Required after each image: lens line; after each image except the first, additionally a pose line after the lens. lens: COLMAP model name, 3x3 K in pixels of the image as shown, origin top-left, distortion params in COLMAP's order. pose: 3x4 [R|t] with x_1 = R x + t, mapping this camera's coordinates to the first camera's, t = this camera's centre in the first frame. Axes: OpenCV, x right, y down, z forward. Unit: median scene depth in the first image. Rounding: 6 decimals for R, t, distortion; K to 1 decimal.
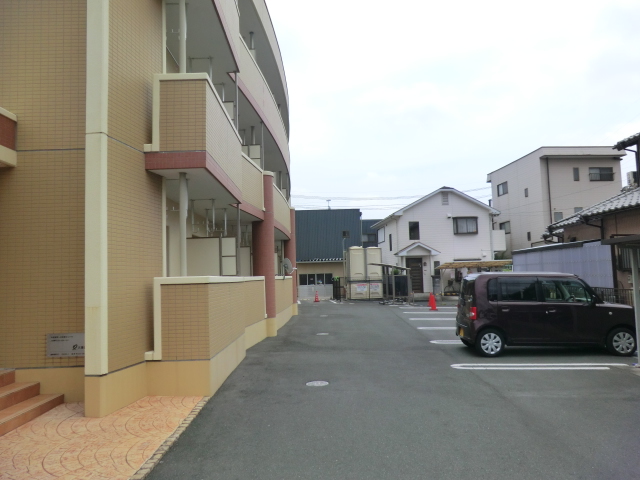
lens RADIAL K [[459.2, 0, 320.0], [0, 459.2, 240.0], [0, 0, 1]] dist [-0.110484, 0.122117]
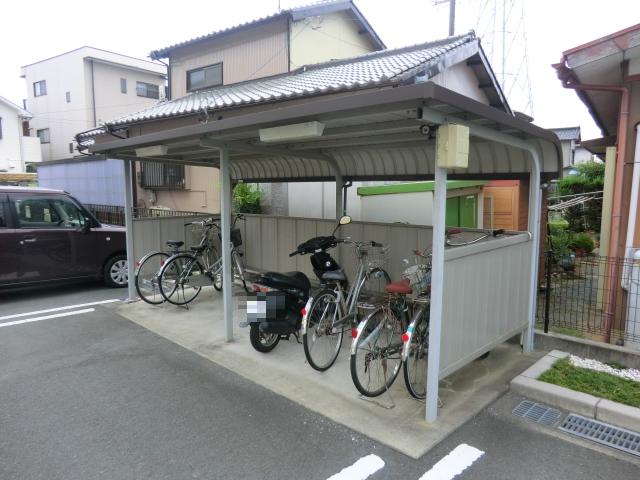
lens RADIAL K [[466.2, 0, 320.0], [0, 466.2, 240.0], [0, 0, 1]] dist [0.006730, 0.003081]
pose [[0.621130, -0.066527, 0.780879, 0.096093], [-0.074386, 0.986888, 0.143246, 0.005908], [-0.780169, -0.147061, 0.608037, 0.075585]]
